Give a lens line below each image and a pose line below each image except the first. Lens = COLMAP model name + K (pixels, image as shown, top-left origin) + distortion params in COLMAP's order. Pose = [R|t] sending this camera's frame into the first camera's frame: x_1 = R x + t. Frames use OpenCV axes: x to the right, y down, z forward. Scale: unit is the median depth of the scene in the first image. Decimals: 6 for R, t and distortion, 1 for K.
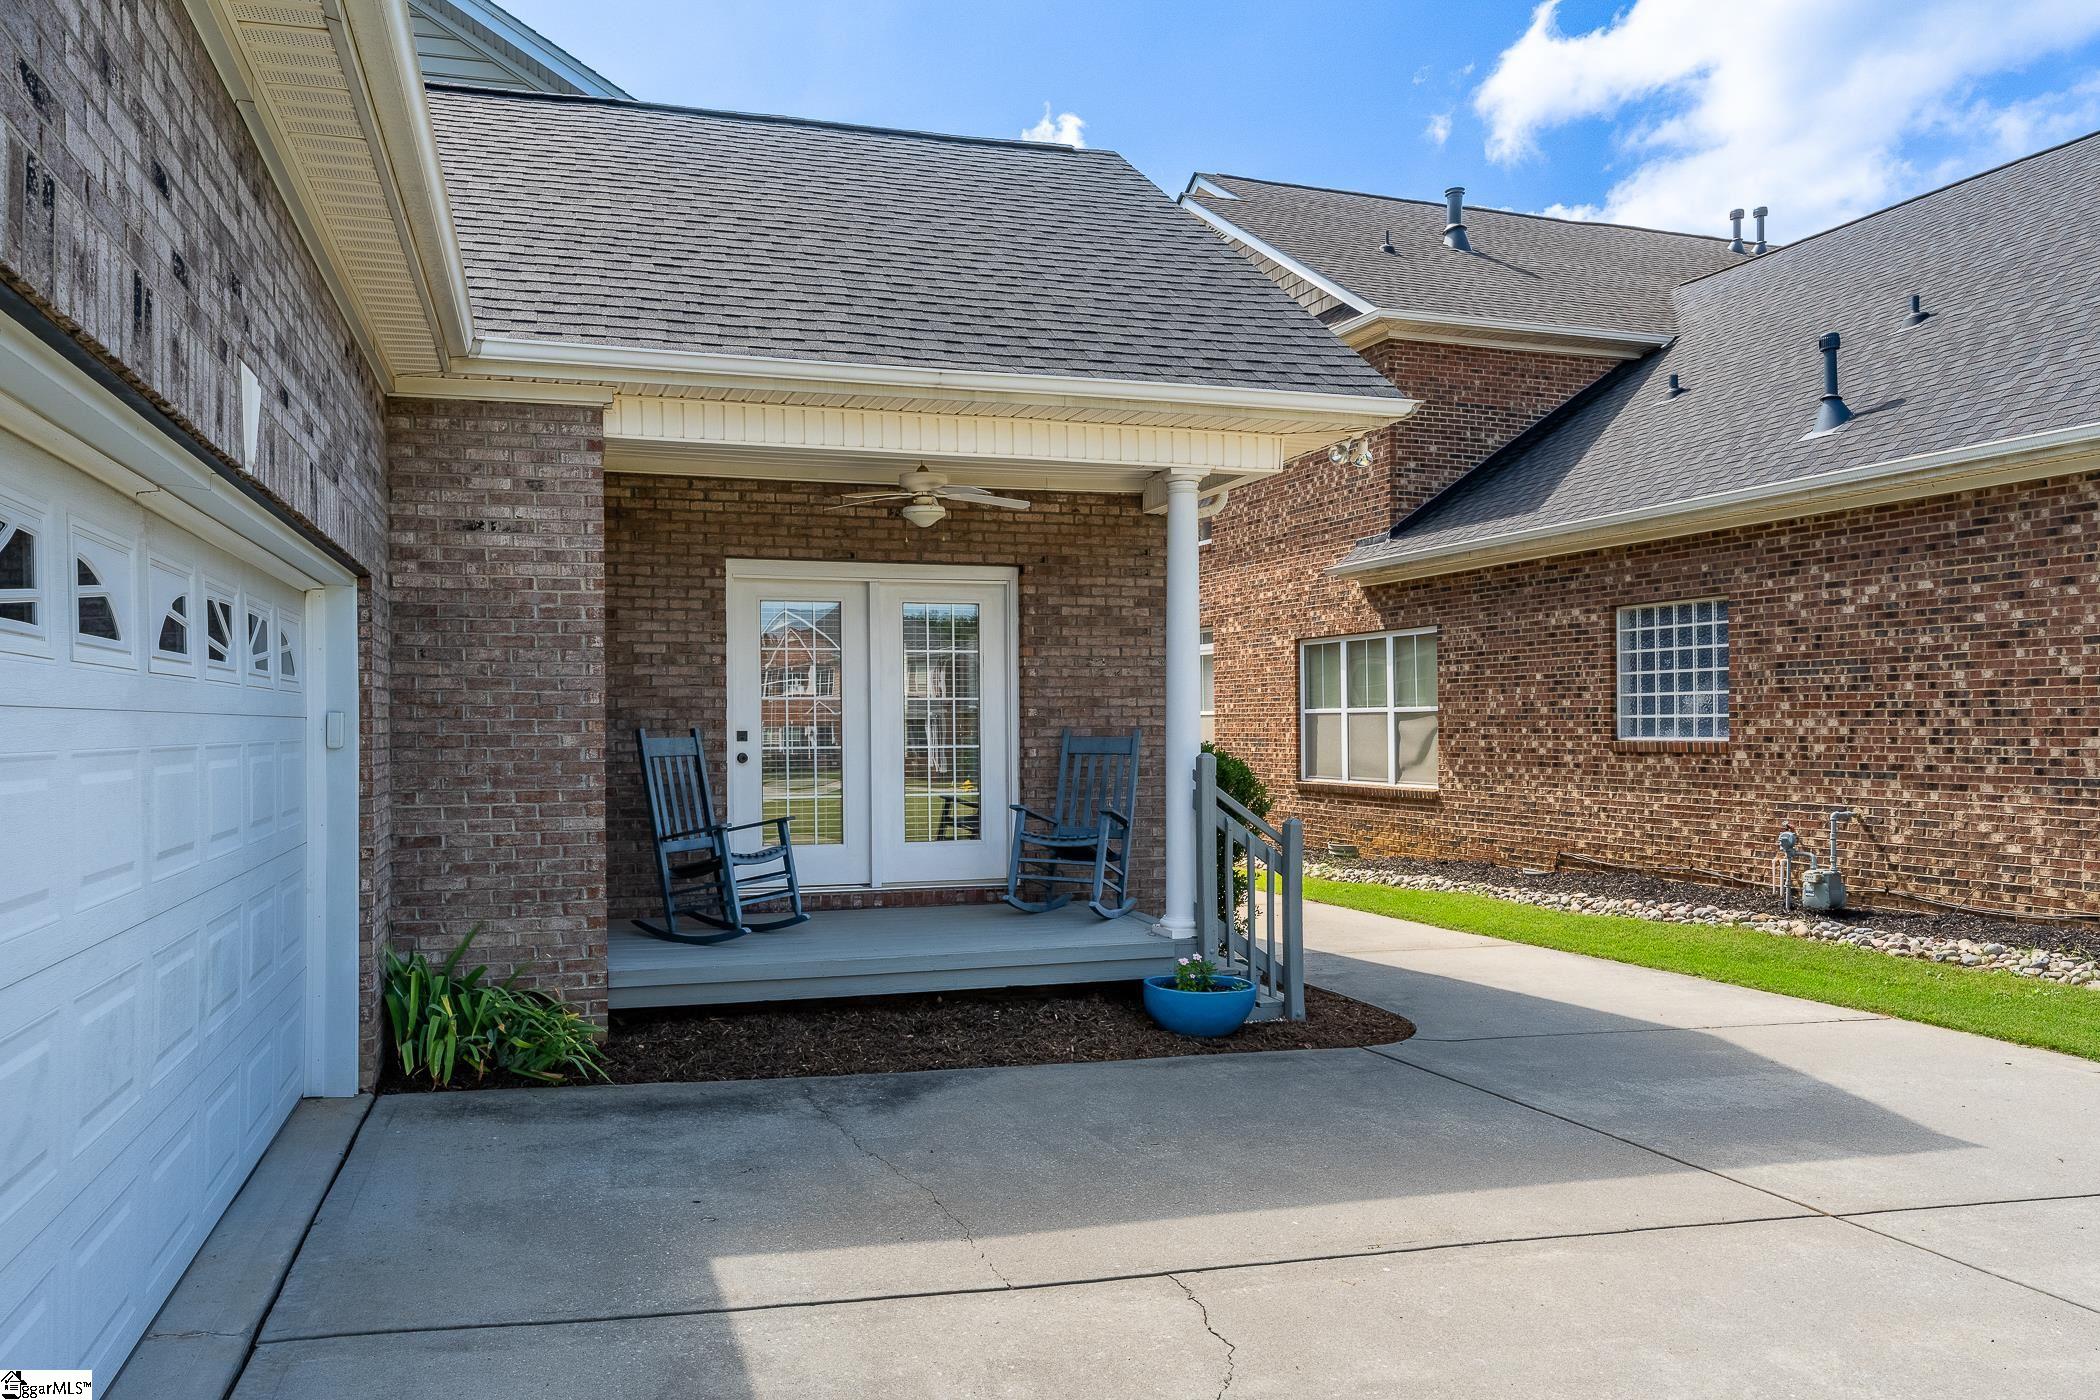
lens RADIAL K [[1327.1, 0, 1050.0], [0, 1327.1, 700.0], [0, 0, 1]] dist [0.051132, 0.000085]
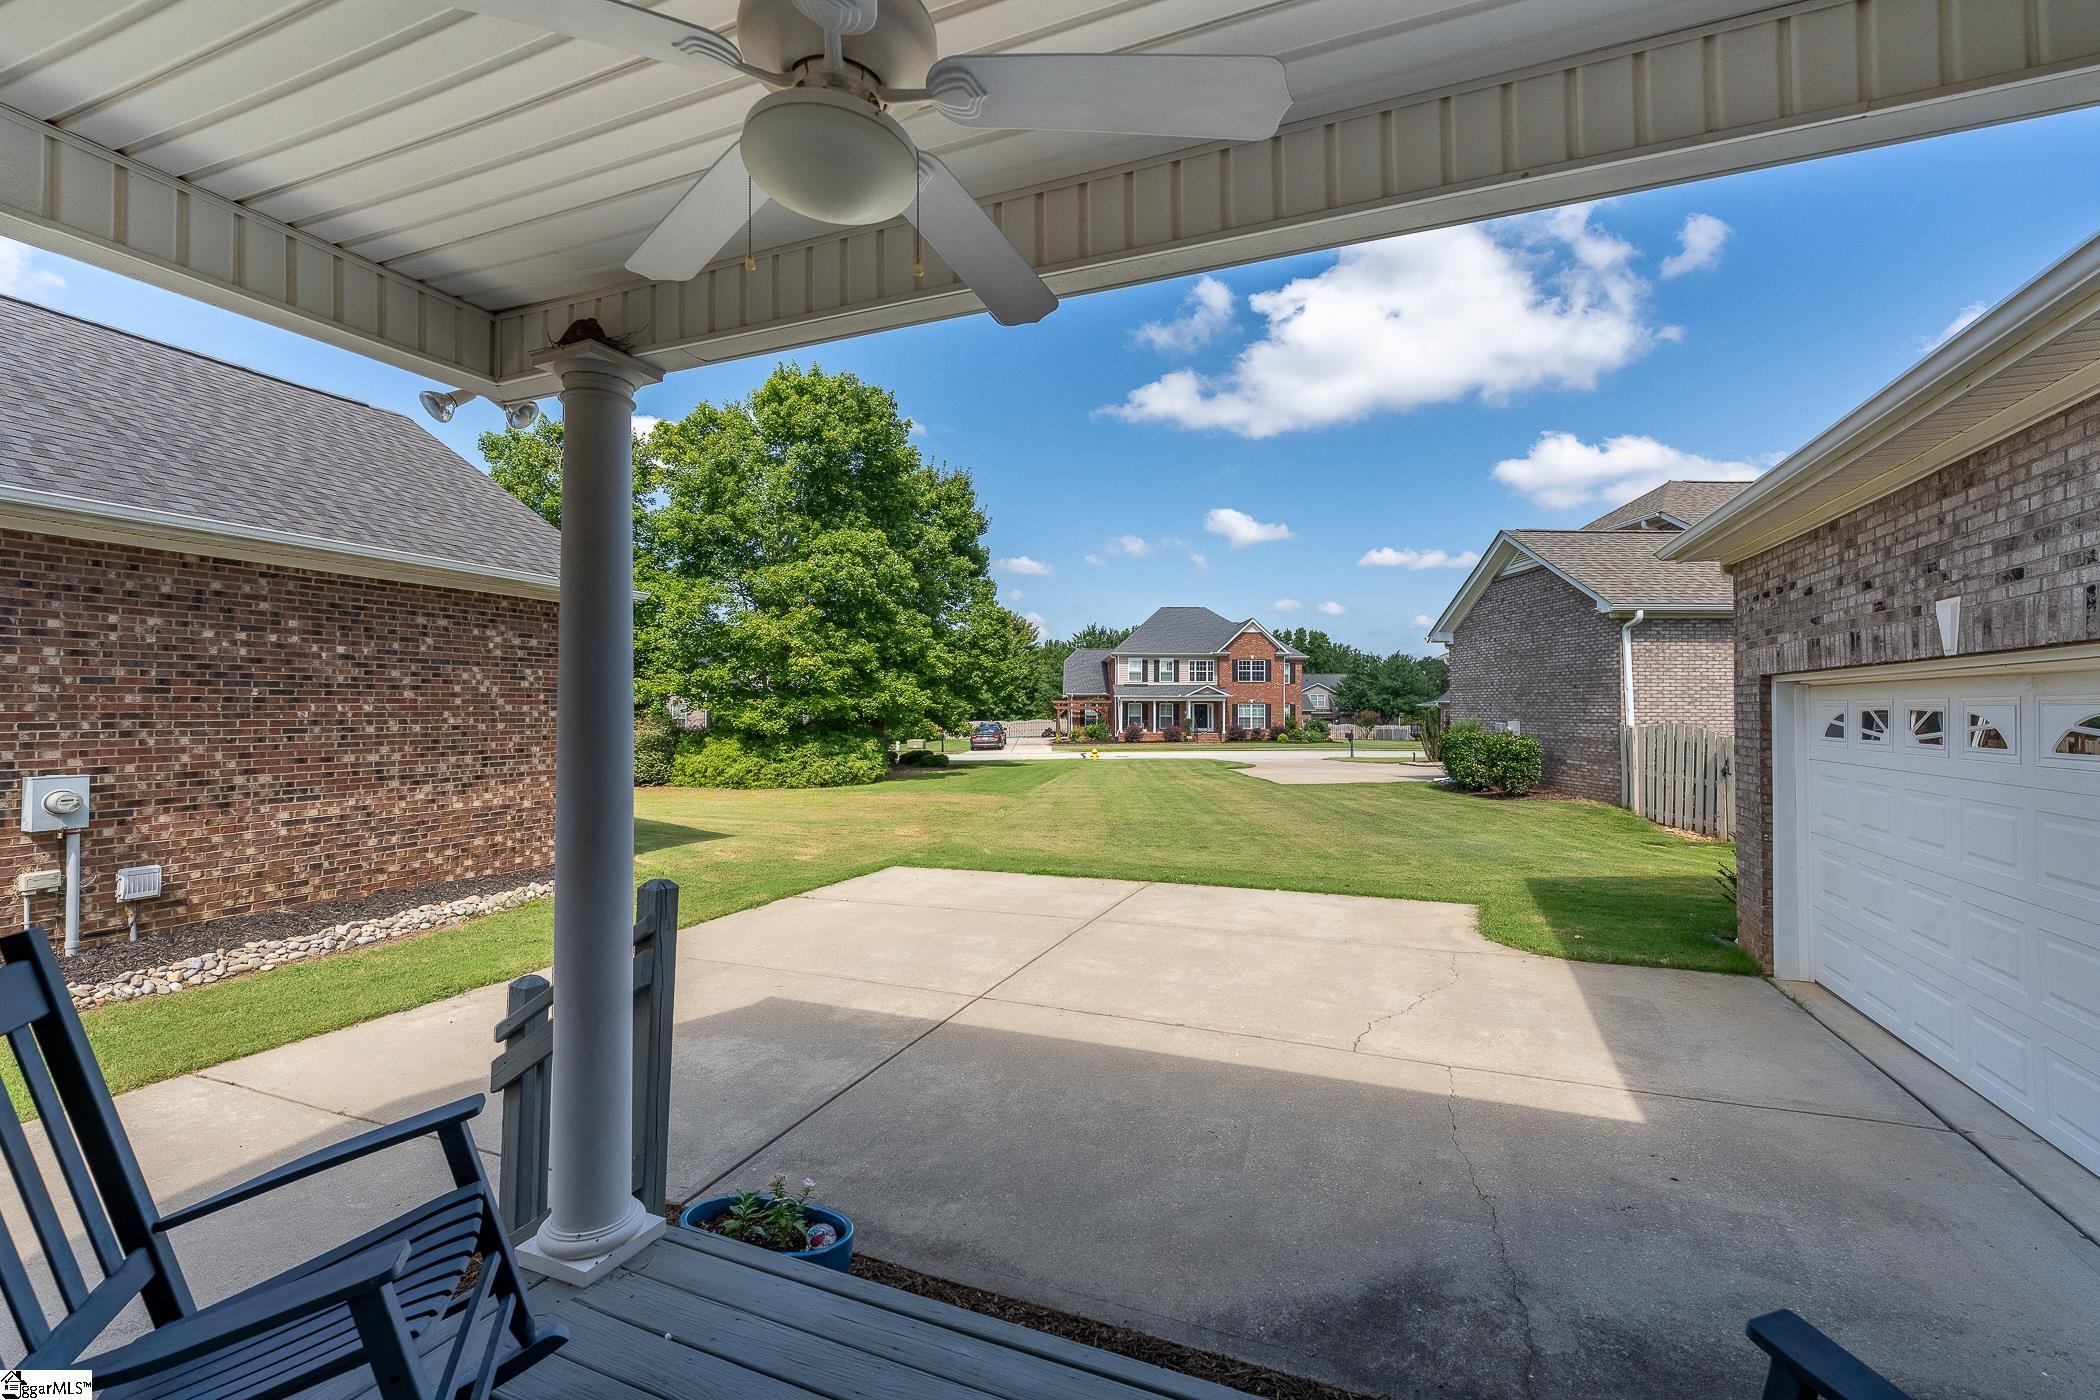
lens RADIAL K [[830.7, 0, 1048.6], [0, 830.7, 716.0], [0, 0, 1]] dist [-0.000584, -0.000111]
pose [[-0.695836, 0.007960, 0.718156, -0.365503], [-0.007460, 0.999805, -0.018311, -0.014540], [-0.718162, -0.018099, -0.695641, 1.711633]]
